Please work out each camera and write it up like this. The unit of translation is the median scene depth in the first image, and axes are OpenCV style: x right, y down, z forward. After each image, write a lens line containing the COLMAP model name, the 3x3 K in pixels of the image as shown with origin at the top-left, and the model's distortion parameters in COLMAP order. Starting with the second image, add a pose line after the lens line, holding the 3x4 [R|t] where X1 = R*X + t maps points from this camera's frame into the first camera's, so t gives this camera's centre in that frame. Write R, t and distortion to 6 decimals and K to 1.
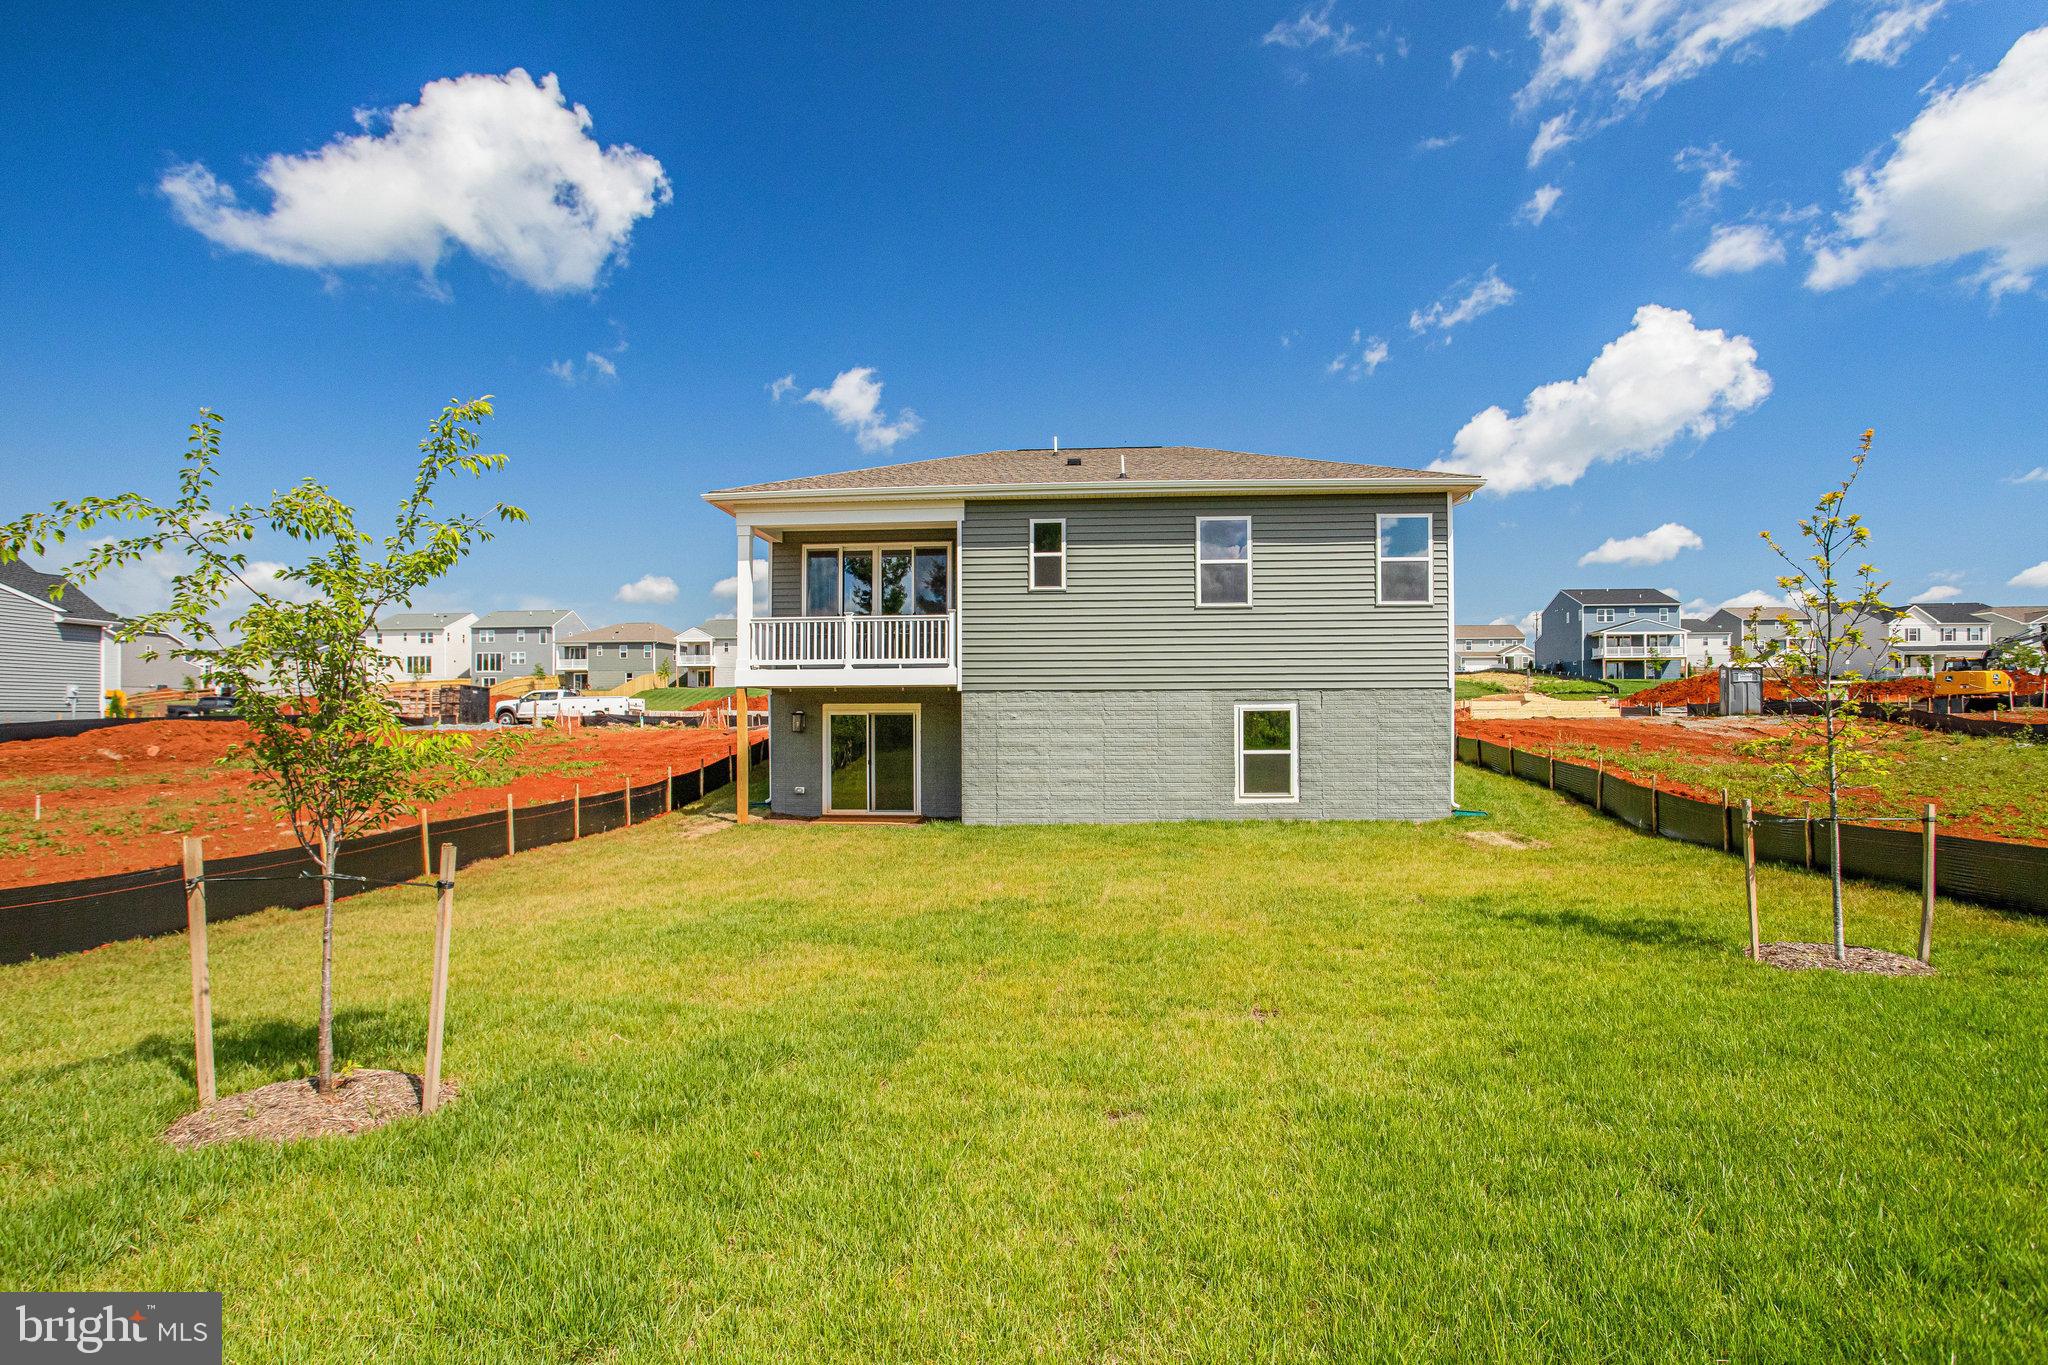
lens RADIAL K [[1187.4, 0, 1016.2], [0, 1187.4, 715.9], [0, 0, 1]] dist [0.019210, -0.001246]
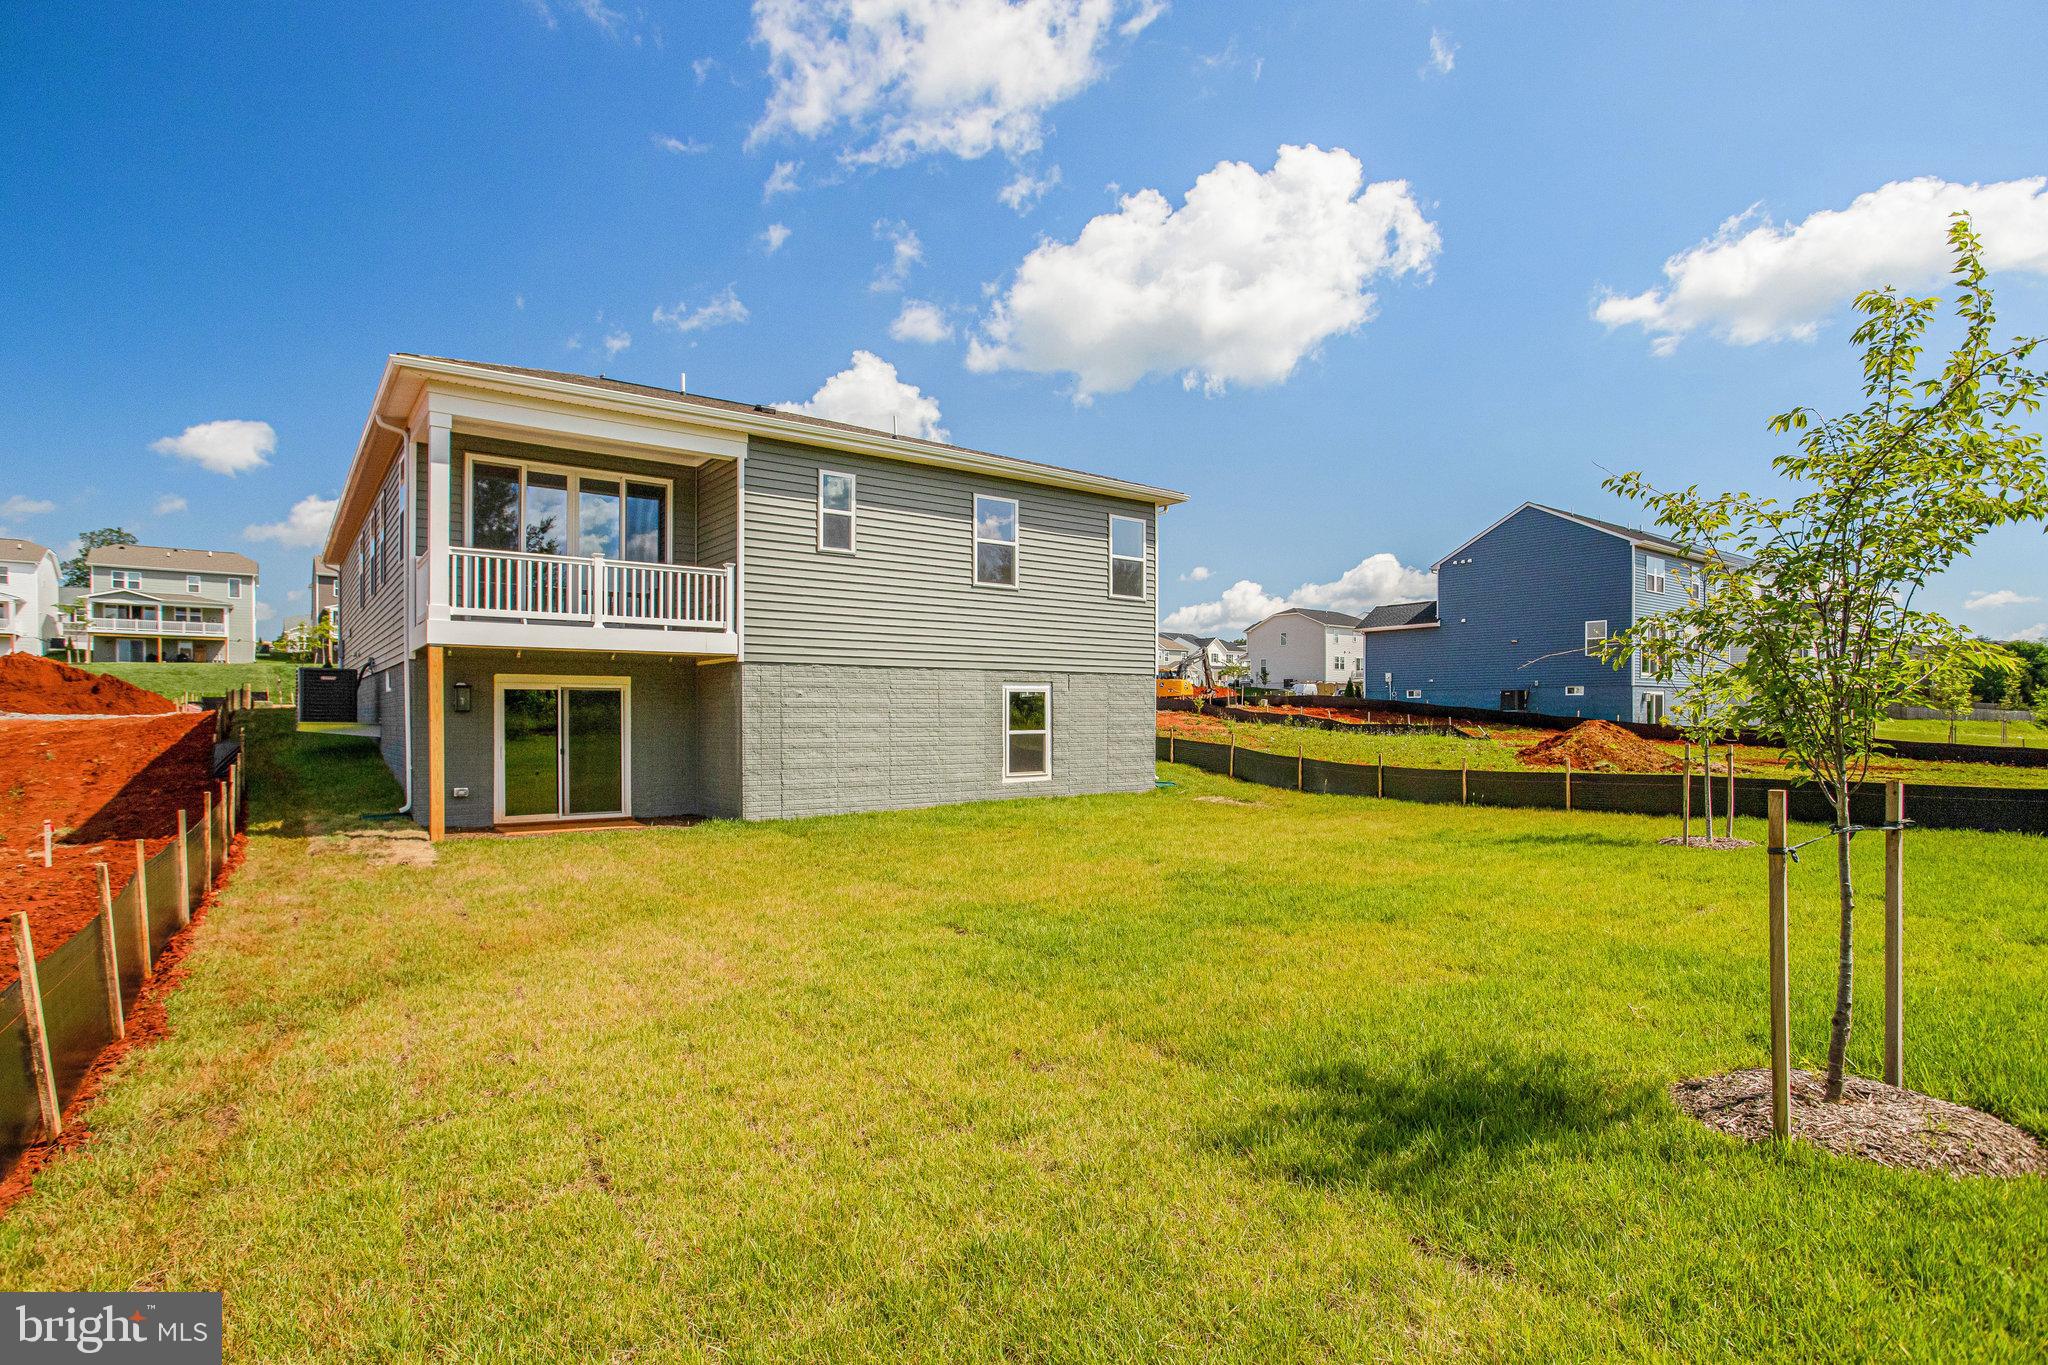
lens RADIAL K [[1187.4, 0, 1016.2], [0, 1187.4, 715.9], [0, 0, 1]] dist [0.019210, -0.001246]
pose [[0.707341, 0.005739, 0.706849, -0.499296], [-0.003500, 0.999983, -0.004616, 0.020327], [-0.706864, 0.000791, 0.707349, 0.269660]]
